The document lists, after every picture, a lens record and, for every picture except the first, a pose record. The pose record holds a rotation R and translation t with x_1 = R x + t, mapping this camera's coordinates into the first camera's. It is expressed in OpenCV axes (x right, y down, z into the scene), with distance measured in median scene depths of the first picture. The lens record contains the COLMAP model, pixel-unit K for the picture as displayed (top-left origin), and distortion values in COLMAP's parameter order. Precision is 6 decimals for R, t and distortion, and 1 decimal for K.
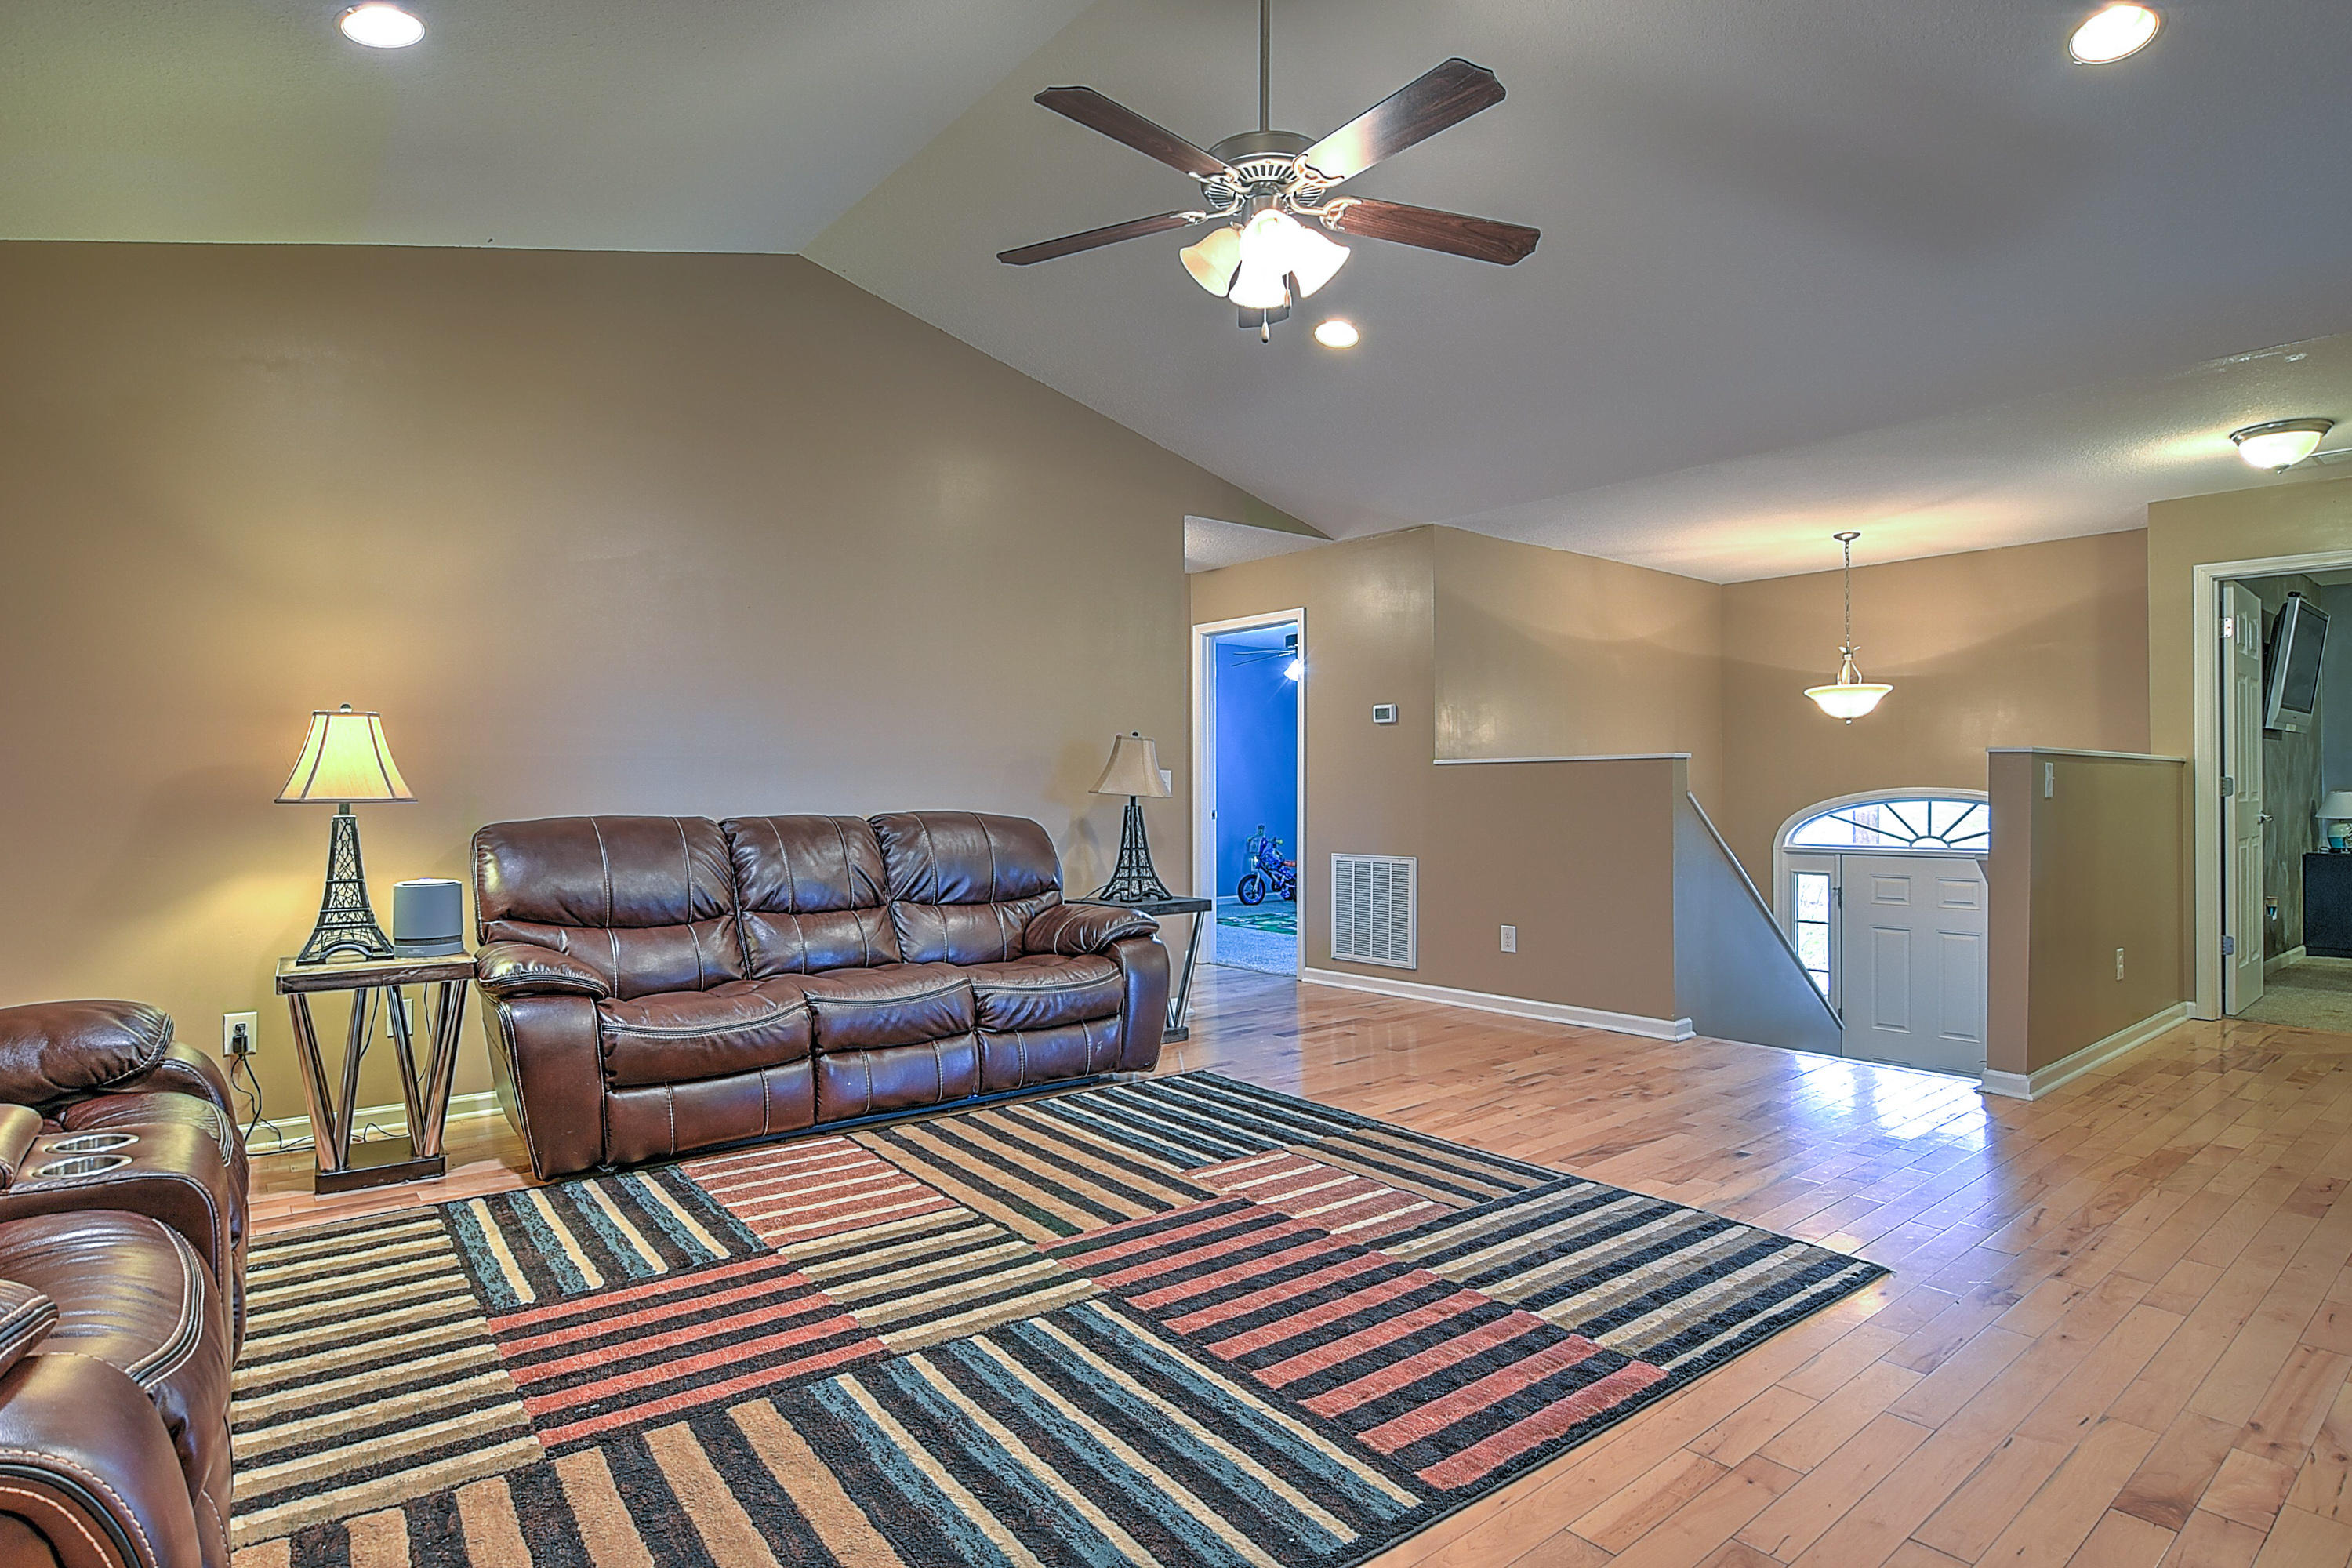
lens RADIAL K [[1200.2, 0, 1179.5], [0, 1200.2, 785.1], [0, 0, 1]] dist [-0.014653, -0.000707]
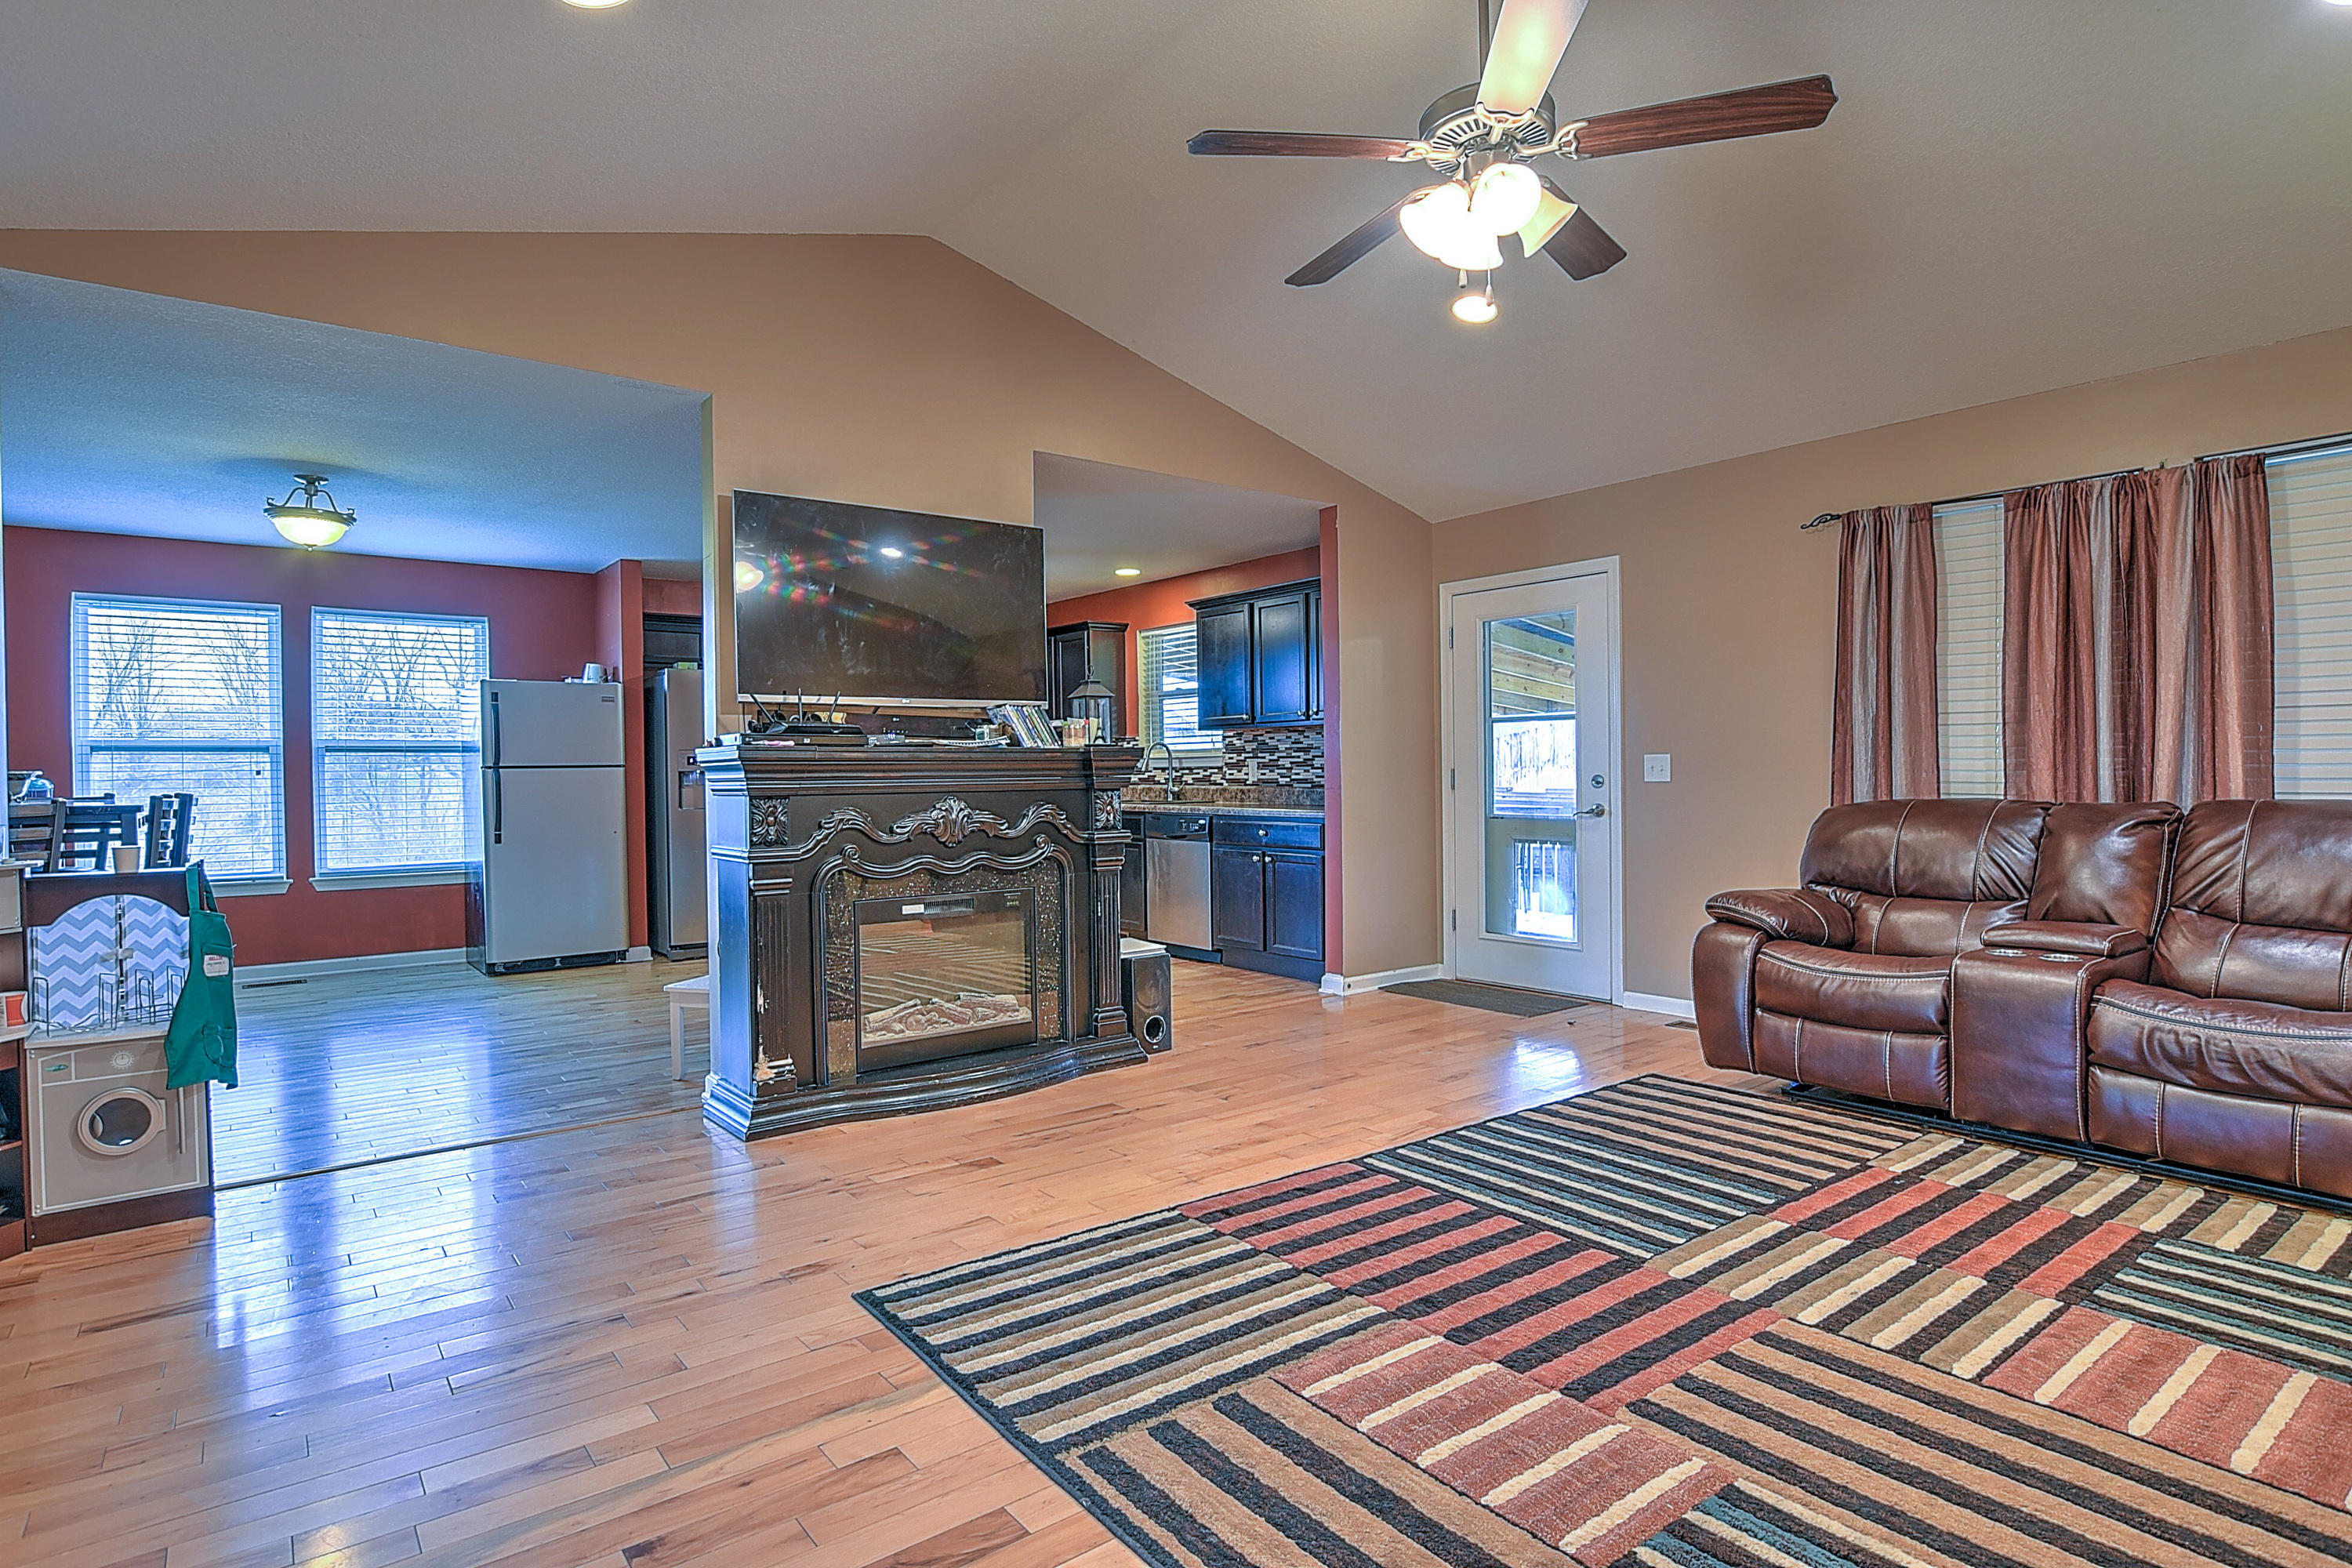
lens RADIAL K [[1200.2, 0, 1174.4], [0, 1200.2, 789.9], [0, 0, 1]] dist [-0.014653, -0.000707]
pose [[-0.999791, 0.013134, 0.015660, 0.317679], [0.013323, 0.999839, 0.012057, -0.011069], [-0.015499, 0.012263, -0.999805, 1.979678]]
